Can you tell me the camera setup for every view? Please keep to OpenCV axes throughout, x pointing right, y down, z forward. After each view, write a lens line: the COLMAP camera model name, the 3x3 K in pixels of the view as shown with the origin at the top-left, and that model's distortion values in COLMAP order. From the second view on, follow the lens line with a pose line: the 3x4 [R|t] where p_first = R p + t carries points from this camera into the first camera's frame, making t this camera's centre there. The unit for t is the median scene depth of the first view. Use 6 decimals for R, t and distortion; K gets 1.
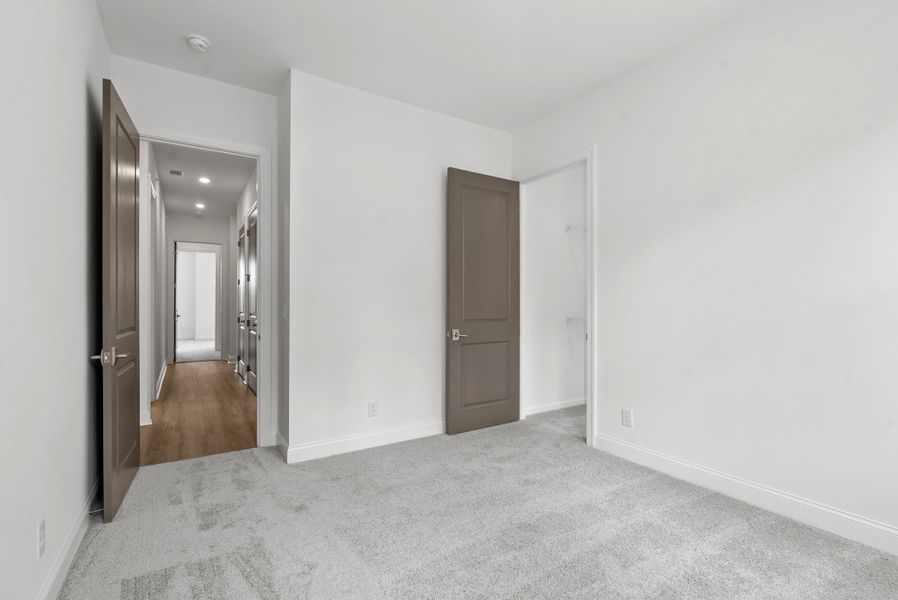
lens RADIAL K [[406.5, 0, 444.3], [0, 406.5, 303.1], [0, 0, 1]] dist [-0.002802, 0.000453]
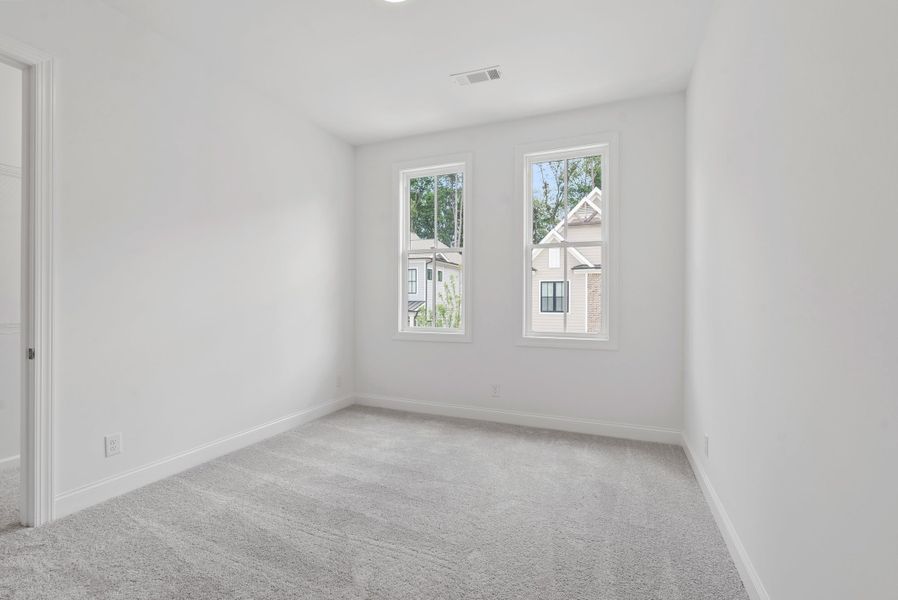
lens RADIAL K [[403.6, 0, 445.2], [0, 403.6, 297.7], [0, 0, 1]] dist [0.000886, 0.000037]
pose [[-0.568543, 0.002906, 0.822648, -0.715201], [-0.006644, 0.999945, -0.008124, 0.001250], [-0.822627, -0.010084, -0.568492, 1.176094]]
